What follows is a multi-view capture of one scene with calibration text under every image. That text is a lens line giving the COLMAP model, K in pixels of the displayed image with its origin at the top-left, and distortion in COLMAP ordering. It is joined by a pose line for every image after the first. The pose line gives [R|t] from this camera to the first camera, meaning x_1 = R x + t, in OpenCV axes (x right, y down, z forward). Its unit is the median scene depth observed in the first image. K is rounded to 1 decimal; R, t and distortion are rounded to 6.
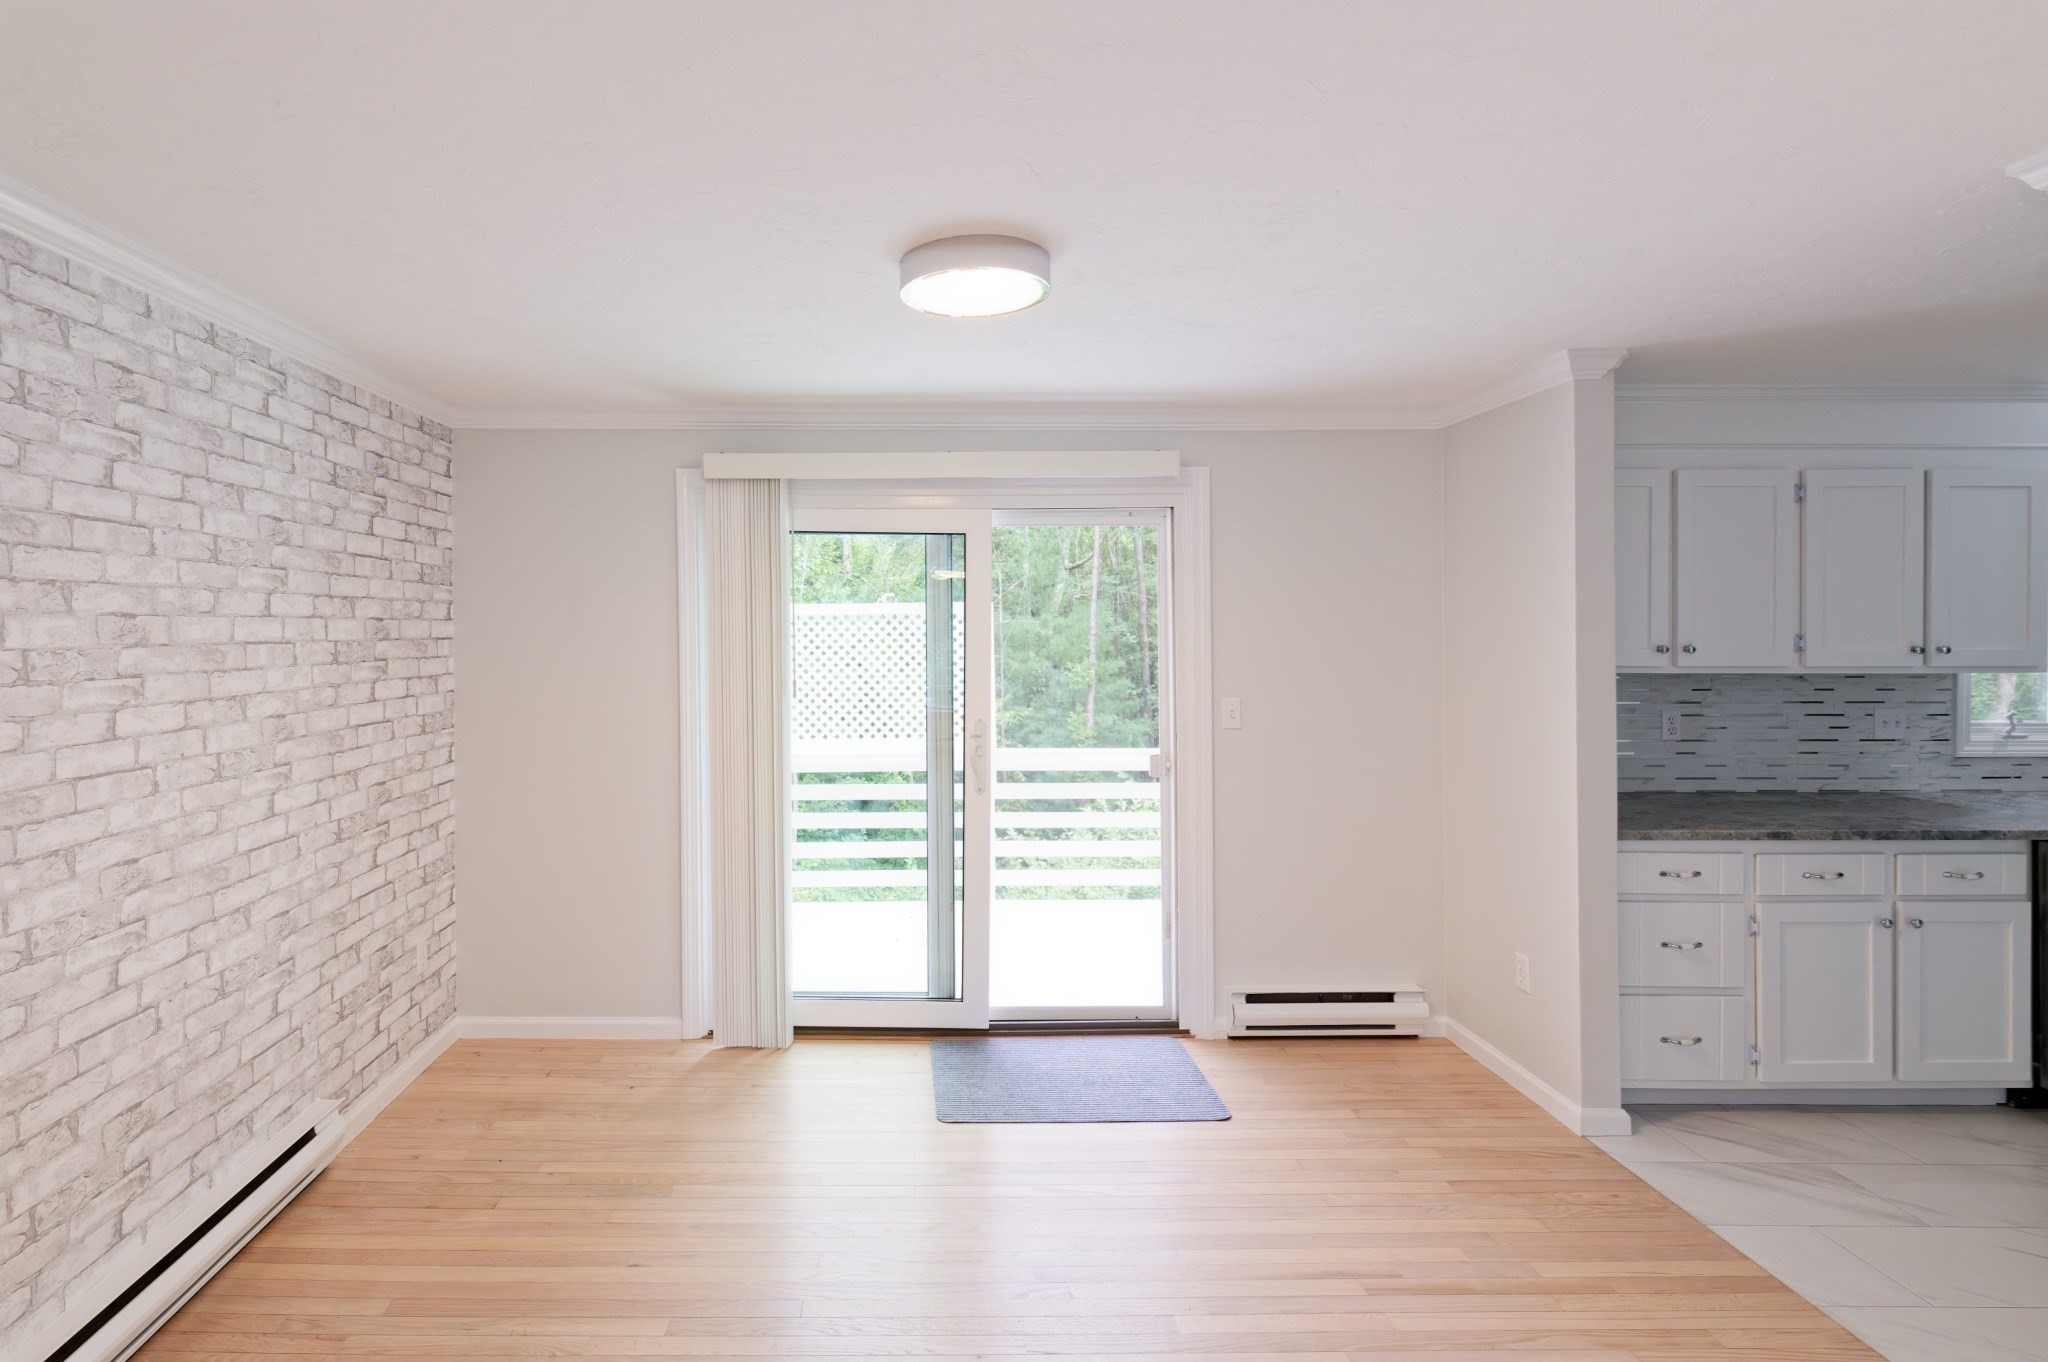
lens RADIAL K [[987.0, 0, 895.3], [0, 987.0, 625.3], [0, 0, 1]] dist [0.014153, -0.004139]
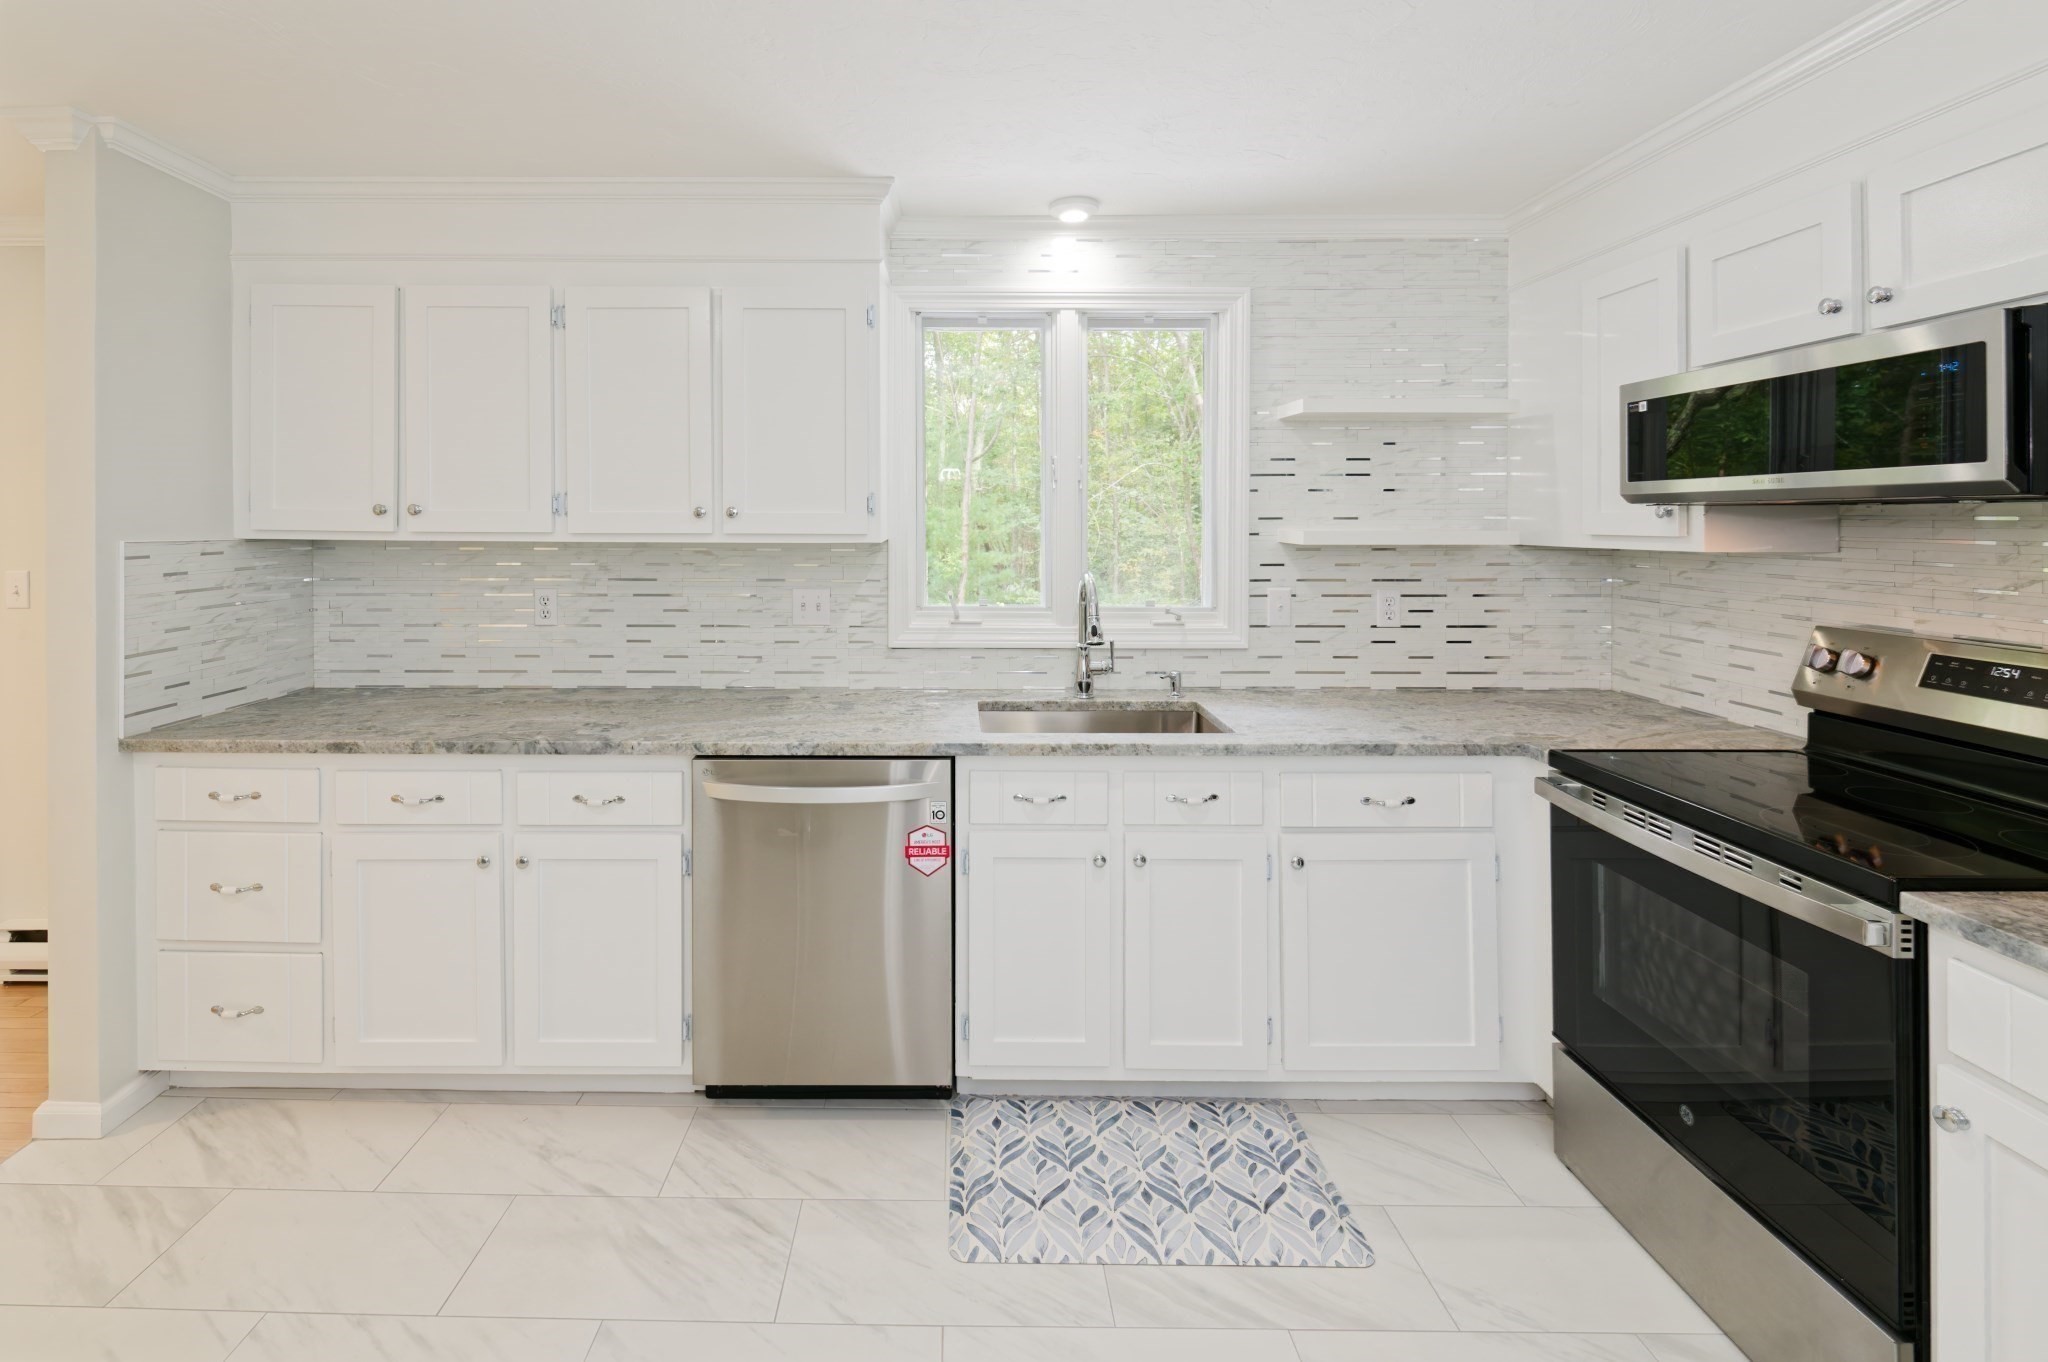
lens RADIAL K [[889.7, 0, 969.8], [0, 889.7, 531.1], [0, 0, 1]] dist [0.003076, -0.002590]
pose [[0.999954, 0.009488, -0.001288, 1.325727], [-0.009474, 0.999900, 0.010495, 0.030898], [0.001388, -0.010483, 0.999944, 0.303016]]
